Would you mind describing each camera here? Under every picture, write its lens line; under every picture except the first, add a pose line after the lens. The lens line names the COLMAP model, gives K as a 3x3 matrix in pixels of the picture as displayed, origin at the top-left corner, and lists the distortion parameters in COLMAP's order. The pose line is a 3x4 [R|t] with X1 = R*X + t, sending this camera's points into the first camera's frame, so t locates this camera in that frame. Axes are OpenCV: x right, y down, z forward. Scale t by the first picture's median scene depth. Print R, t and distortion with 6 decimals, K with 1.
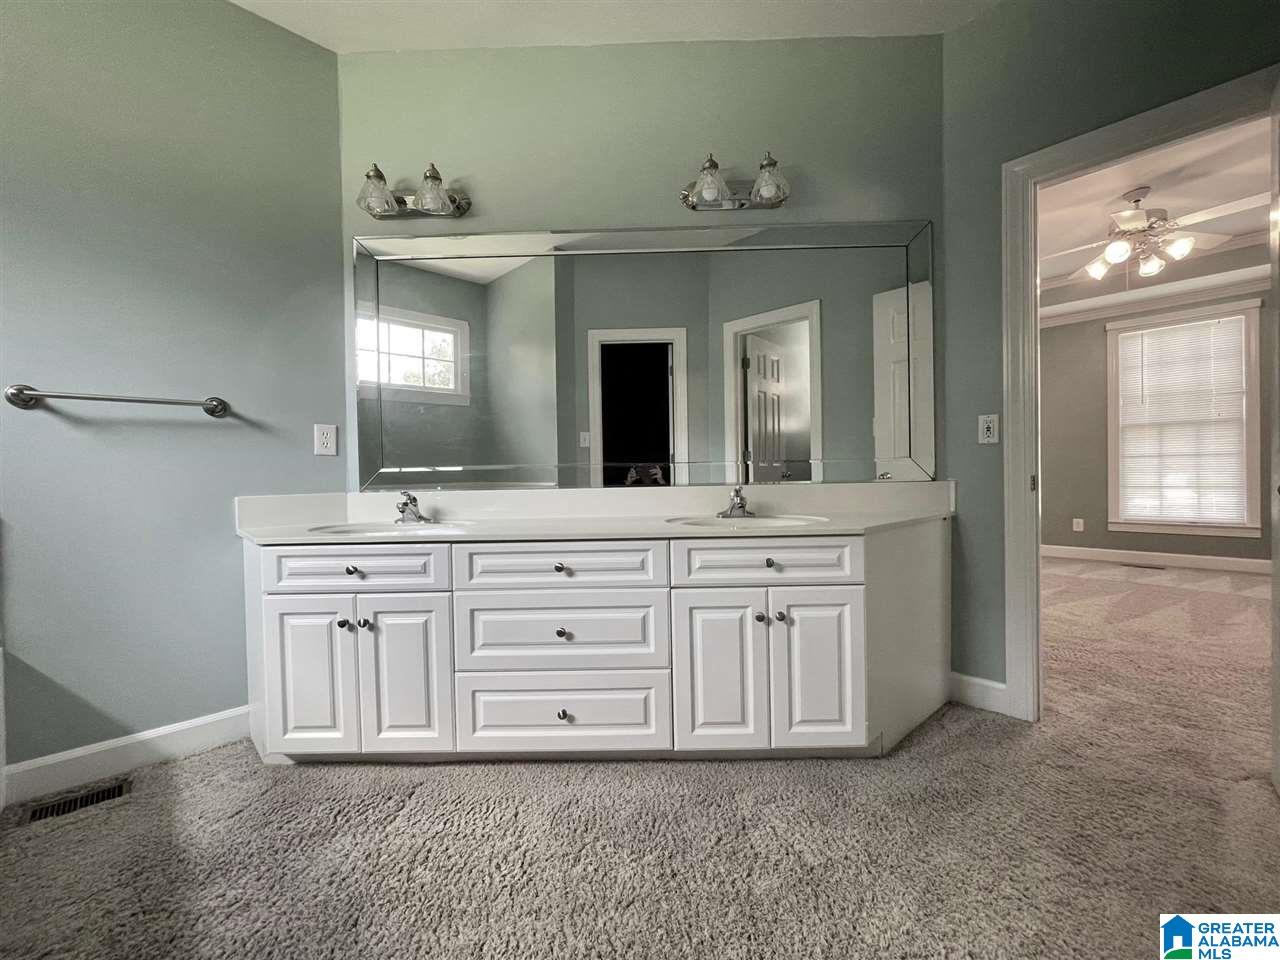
lens RADIAL K [[520.6, 0, 640.4], [0, 520.6, 484.1], [0, 0, 1]] dist [0.001466, -0.000228]
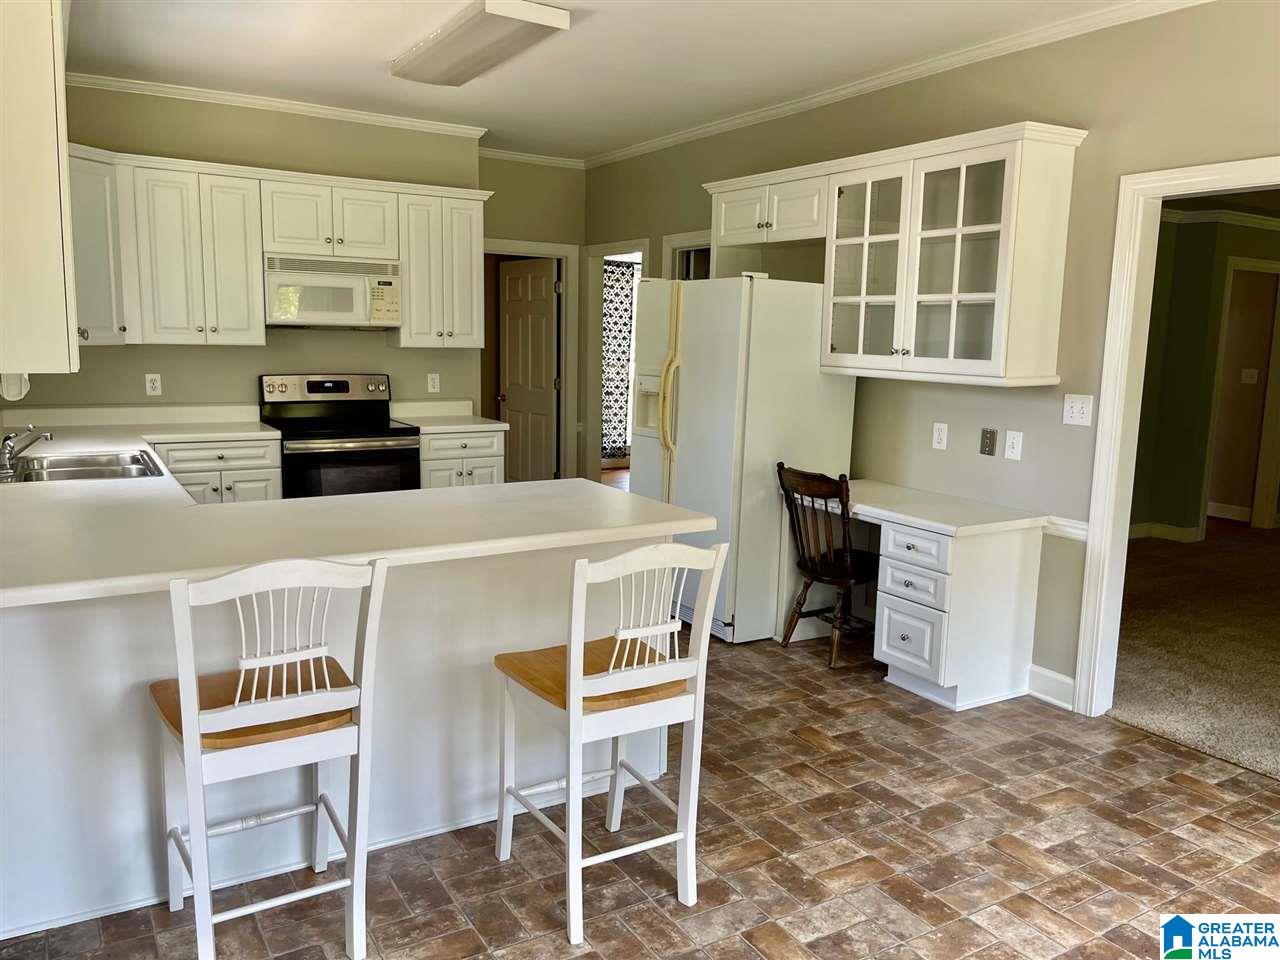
lens RADIAL K [[971.1, 0, 642.0], [0, 971.1, 481.9], [0, 0, 1]] dist [0.061185, 0.000775]
pose [[0.852818, -0.046412, 0.520142, -1.054761], [-0.027016, 0.990787, 0.132704, -0.207938], [-0.521509, -0.127224, 0.843707, -2.360157]]
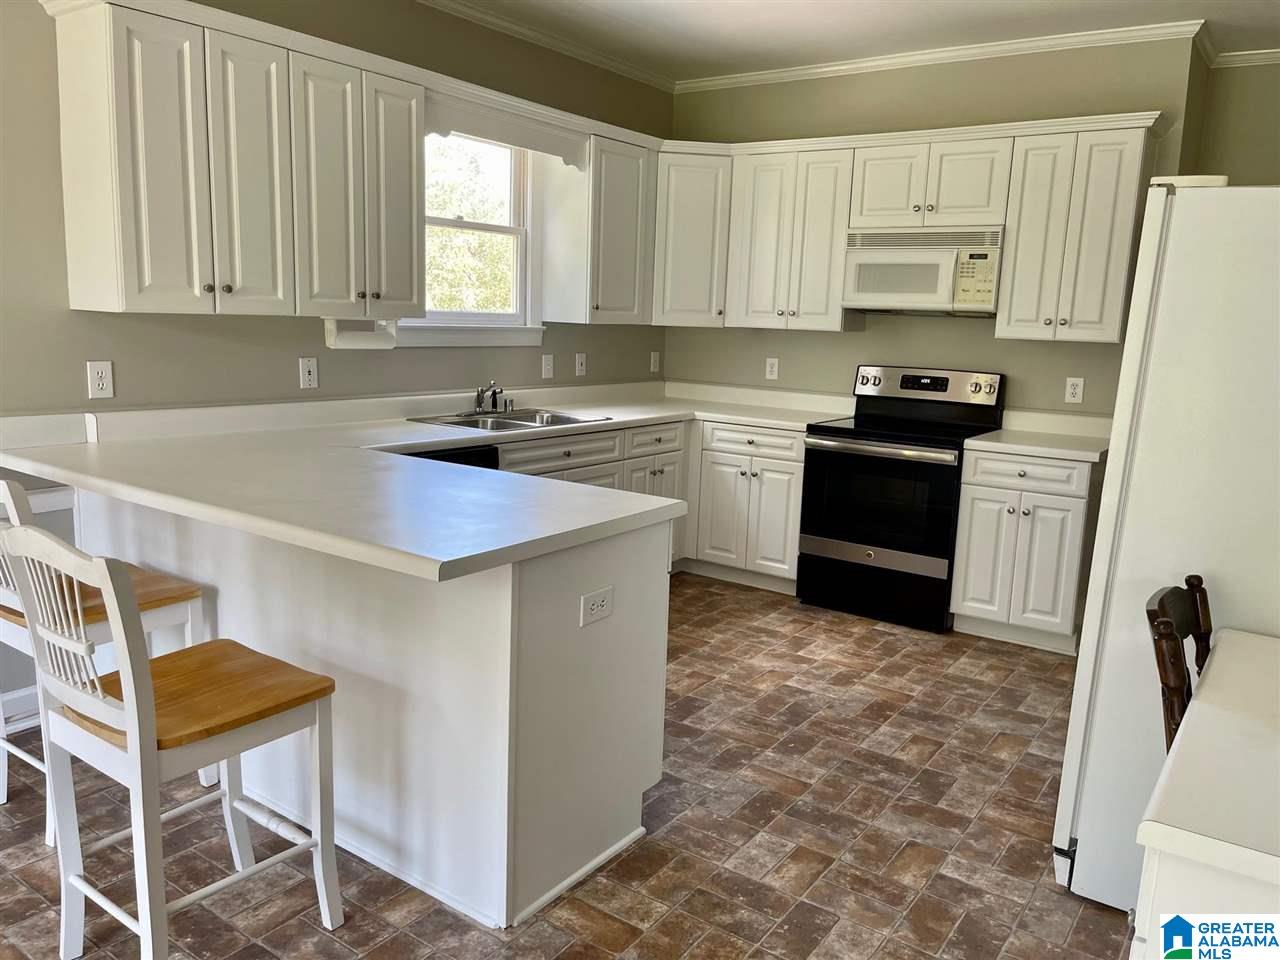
lens RADIAL K [[971.1, 0, 641.2], [0, 971.1, 479.7], [0, 0, 1]] dist [0.061185, 0.000775]
pose [[0.836381, 0.144193, -0.528844, 0.782540], [-0.061816, 0.983438, 0.170377, -0.215132], [0.544652, -0.109809, 0.831442, -1.727066]]
